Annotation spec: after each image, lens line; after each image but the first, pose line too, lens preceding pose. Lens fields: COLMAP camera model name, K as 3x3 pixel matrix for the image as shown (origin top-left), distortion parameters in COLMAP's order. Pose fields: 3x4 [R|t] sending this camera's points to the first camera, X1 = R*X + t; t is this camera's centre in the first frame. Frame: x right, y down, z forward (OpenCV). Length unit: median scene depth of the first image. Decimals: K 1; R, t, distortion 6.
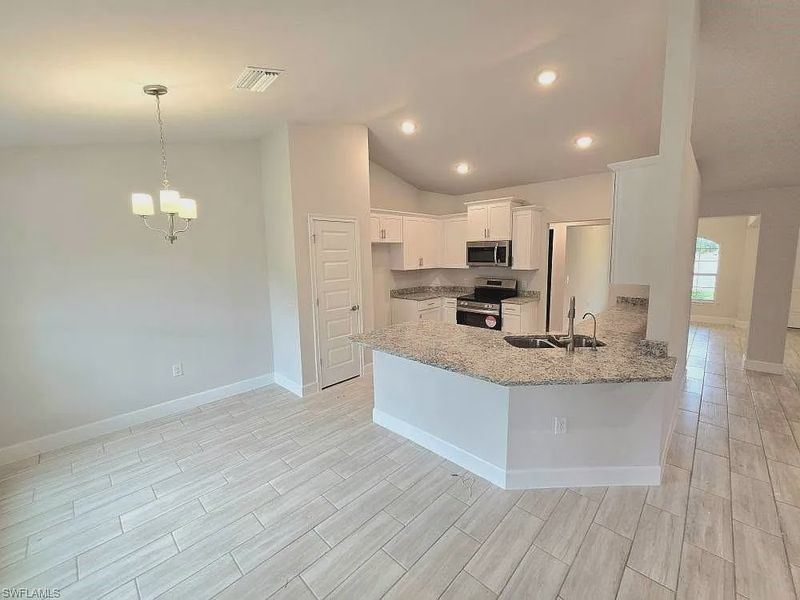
lens RADIAL K [[331.1, 0, 399.3], [0, 331.1, 290.4], [0, 0, 1]] dist [0.000121, -0.000052]
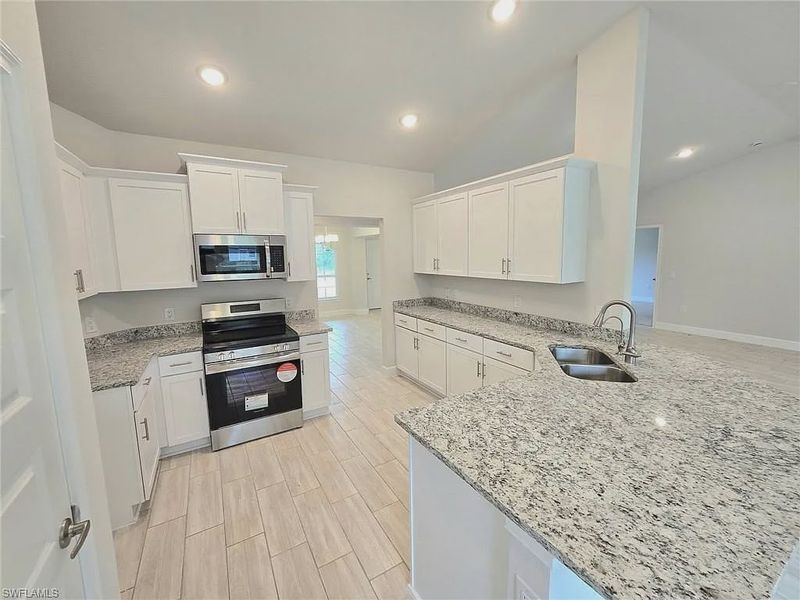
lens RADIAL K [[331.1, 0, 399.3], [0, 331.1, 290.4], [0, 0, 1]] dist [0.000121, -0.000052]
pose [[0.276847, -0.096106, 0.956096, -0.201924], [0.125093, 0.990123, 0.063304, -0.058256], [-0.952737, 0.102075, 0.286135, 0.595082]]
